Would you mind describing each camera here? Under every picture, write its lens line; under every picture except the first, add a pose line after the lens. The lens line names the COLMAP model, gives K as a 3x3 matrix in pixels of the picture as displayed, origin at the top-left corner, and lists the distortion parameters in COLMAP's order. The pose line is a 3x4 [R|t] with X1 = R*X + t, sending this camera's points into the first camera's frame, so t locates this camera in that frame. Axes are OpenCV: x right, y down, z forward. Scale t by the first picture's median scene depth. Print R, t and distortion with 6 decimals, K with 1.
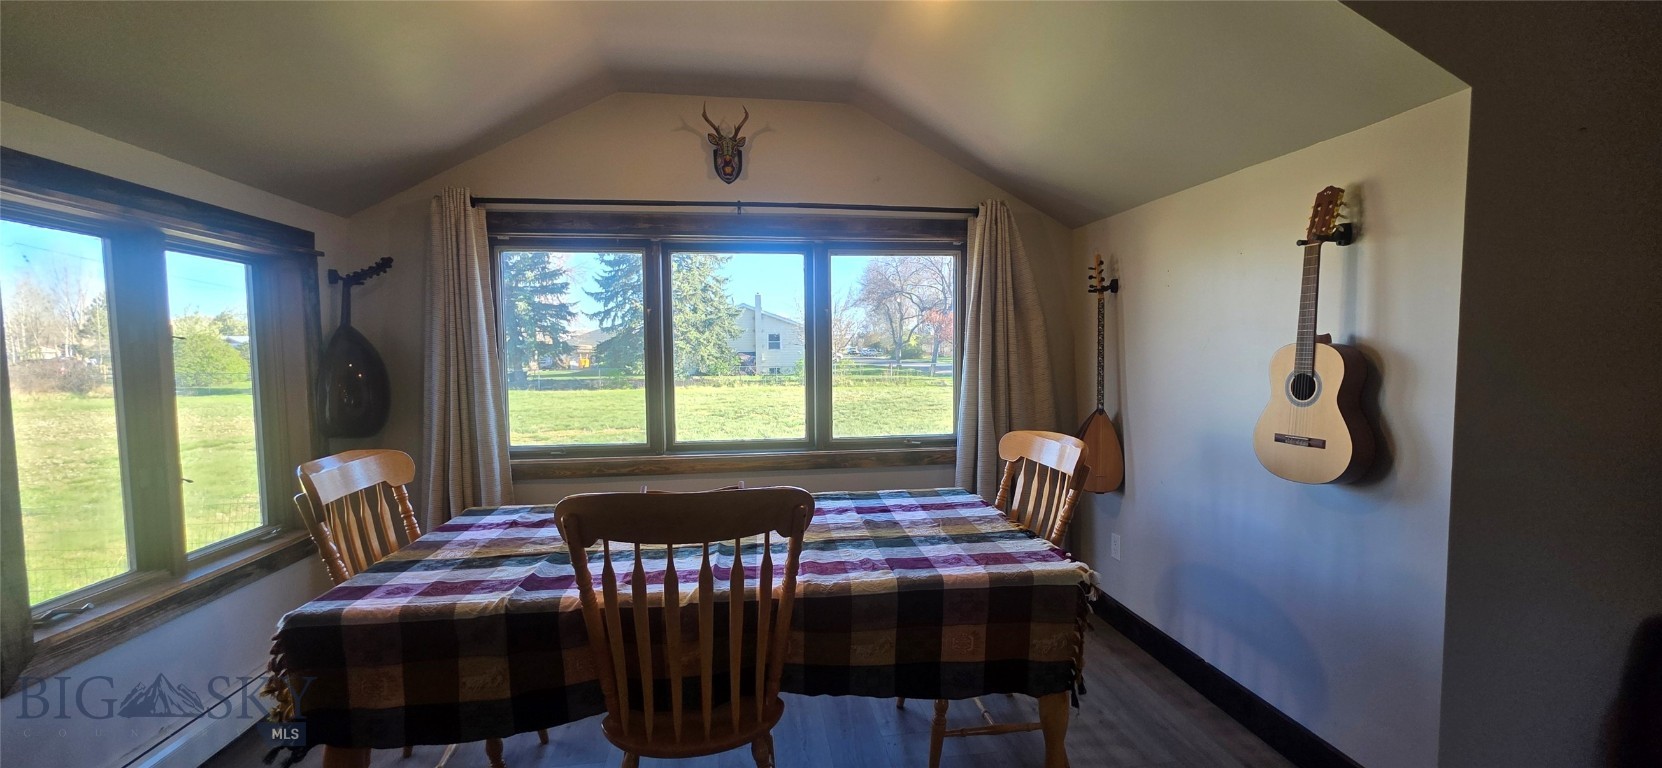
lens RADIAL K [[650.8, 0, 835.6], [0, 650.8, 395.7], [0, 0, 1]] dist [0.000505, 0.000061]
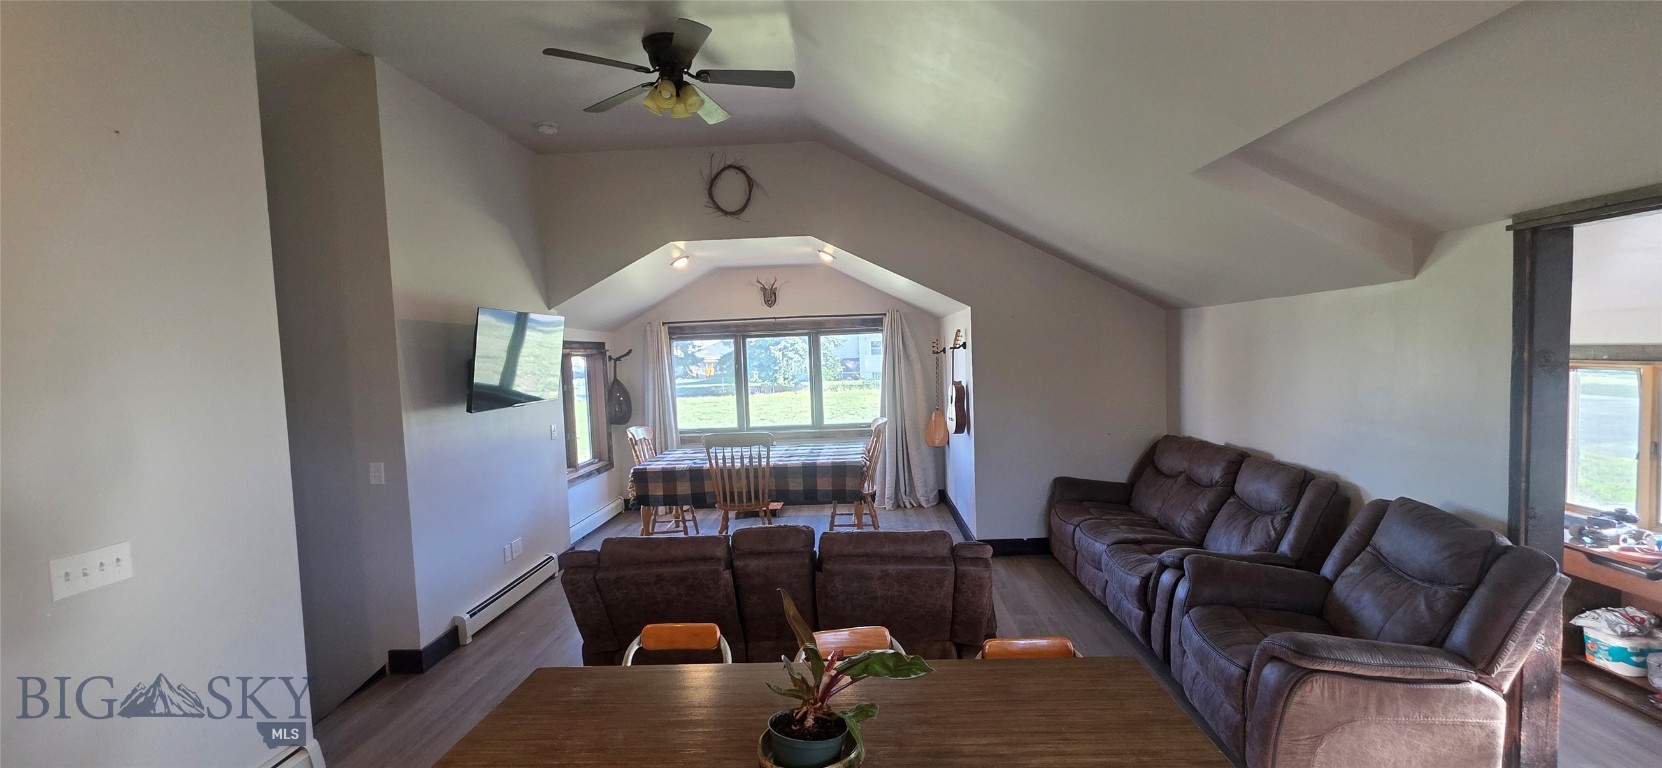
lens RADIAL K [[660.8, 0, 829.0], [0, 660.8, 388.0], [0, 0, 1]] dist [0.001035, 0.000362]
pose [[0.981609, -0.020318, -0.189816, 0.461498], [0.017714, 0.999724, -0.015408, -0.019001], [0.190077, 0.011762, 0.981699, -1.182717]]
